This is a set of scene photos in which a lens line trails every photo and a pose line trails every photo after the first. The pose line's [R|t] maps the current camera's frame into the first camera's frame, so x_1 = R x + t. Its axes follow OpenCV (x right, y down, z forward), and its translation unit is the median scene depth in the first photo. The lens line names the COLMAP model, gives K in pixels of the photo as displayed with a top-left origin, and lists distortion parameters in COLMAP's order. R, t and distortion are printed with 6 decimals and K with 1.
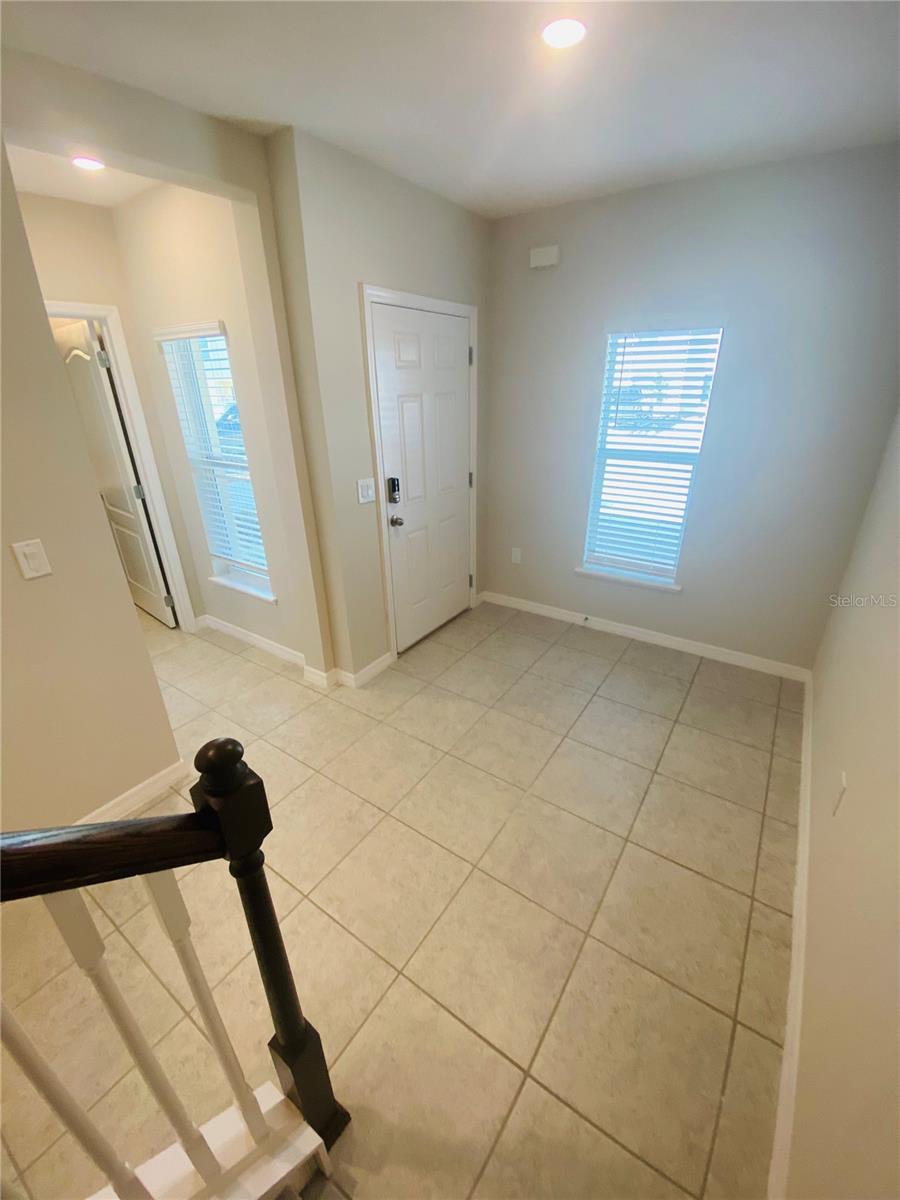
lens RADIAL K [[479.3, 0, 450.0], [0, 479.3, 600.0], [0, 0, 1]] dist [0.031521, -0.022384]
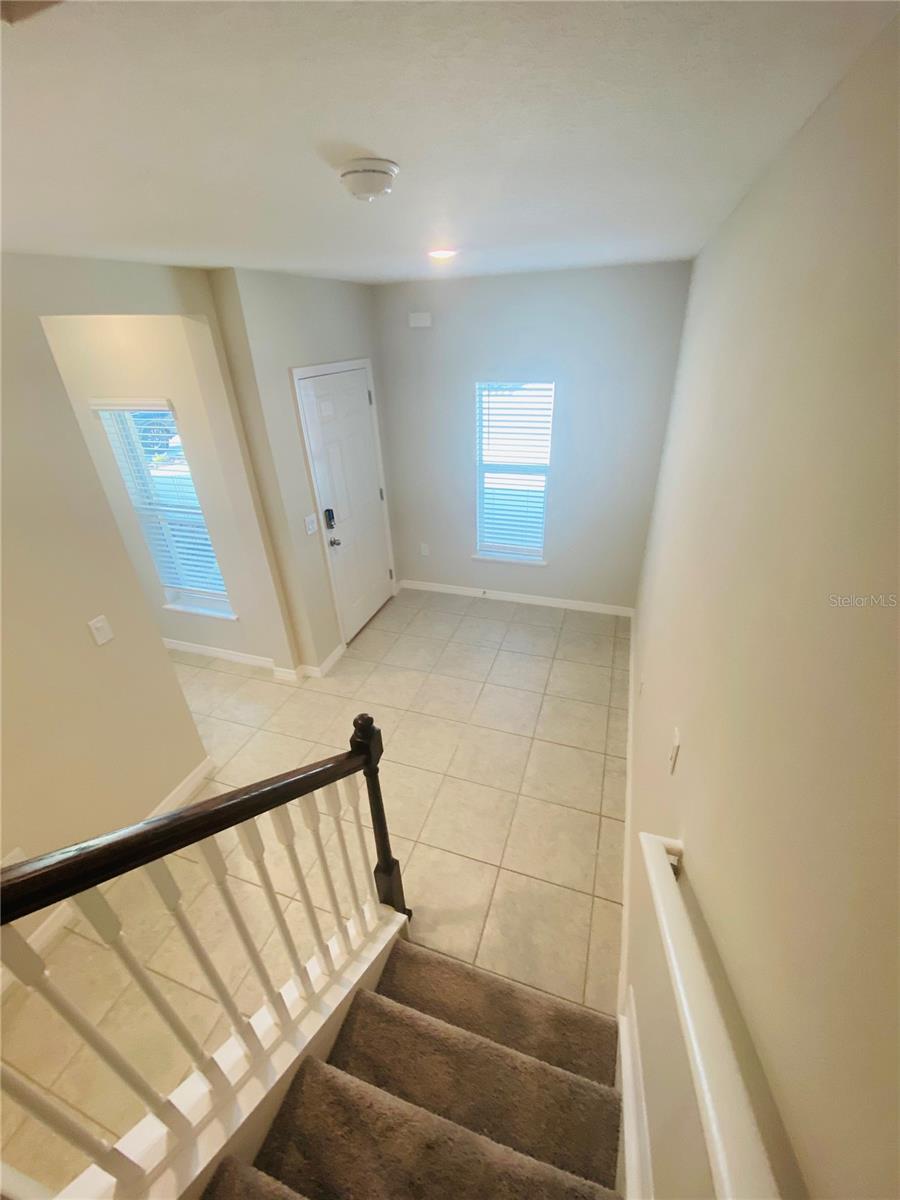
lens RADIAL K [[479.3, 0, 450.0], [0, 479.3, 600.0], [0, 0, 1]] dist [0.031521, -0.022384]
pose [[0.962094, -0.151159, 0.226993, -0.130574], [0.131826, 0.986404, 0.098129, -0.099433], [-0.238740, -0.064486, 0.968940, -0.302297]]
